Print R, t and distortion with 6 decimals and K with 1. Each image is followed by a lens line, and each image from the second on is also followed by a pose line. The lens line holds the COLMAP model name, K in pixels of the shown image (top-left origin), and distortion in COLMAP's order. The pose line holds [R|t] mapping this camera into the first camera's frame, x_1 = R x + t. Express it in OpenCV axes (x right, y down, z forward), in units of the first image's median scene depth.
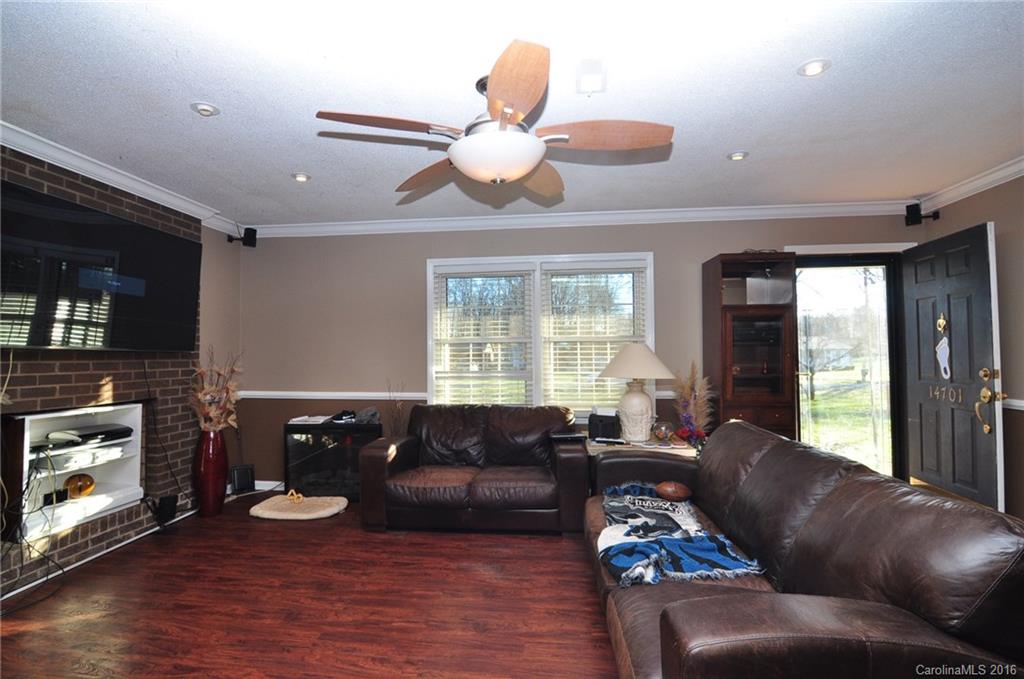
lens RADIAL K [[489.6, 0, 509.4], [0, 489.6, 337.4], [0, 0, 1]] dist [0.000639, -0.017343]
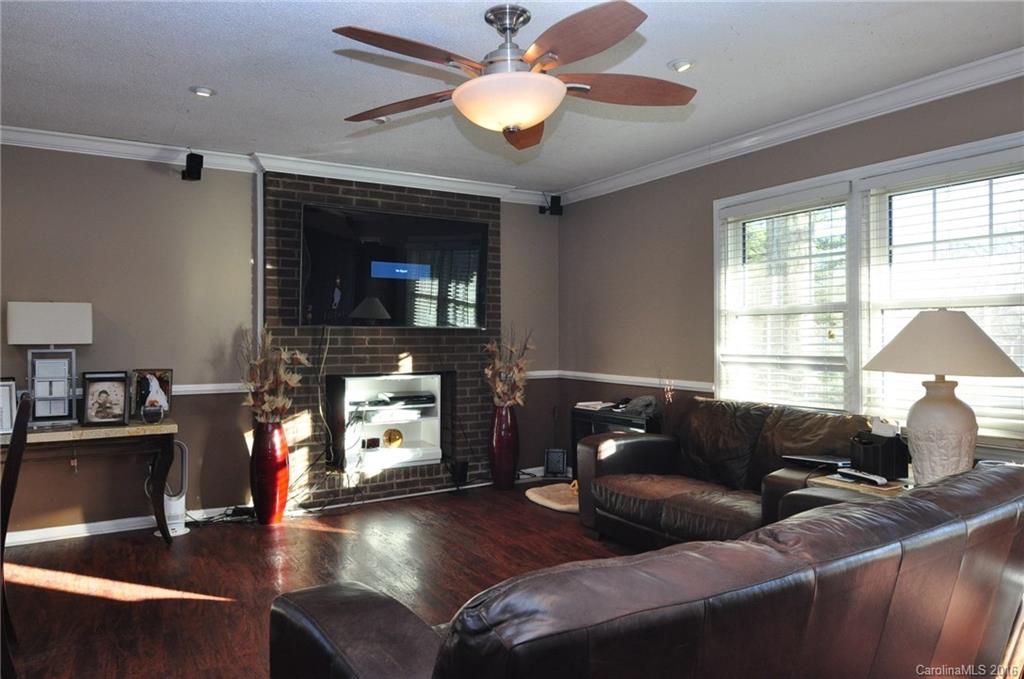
lens RADIAL K [[693.1, 0, 512.0], [0, 693.1, 339.5], [0, 0, 1]] dist [-0.000392, -0.000702]
pose [[0.609074, 0.009682, -0.793054, 0.592392], [0.025686, 0.999160, 0.031926, 0.007322], [0.792697, -0.039816, 0.608314, 0.157315]]
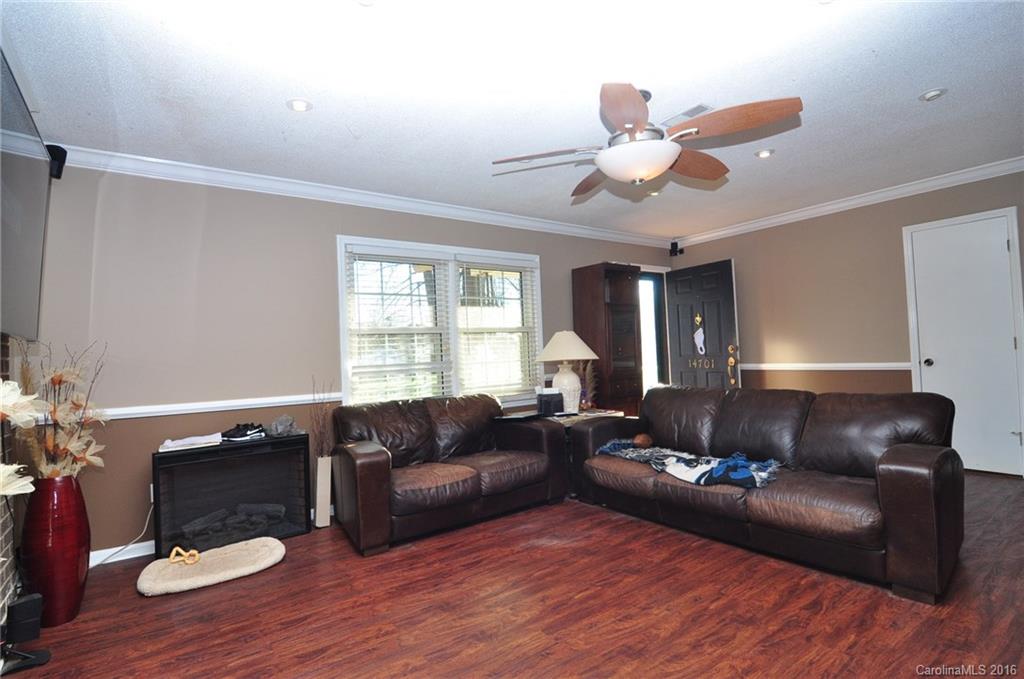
lens RADIAL K [[495.0, 0, 507.7], [0, 495.0, 340.0], [0, 0, 1]] dist [-0.000801, -0.017107]
pose [[0.741784, -0.005591, 0.670615, -0.659517], [0.013213, 0.999893, -0.006278, 0.039960], [-0.670508, 0.013518, 0.741779, 0.215171]]
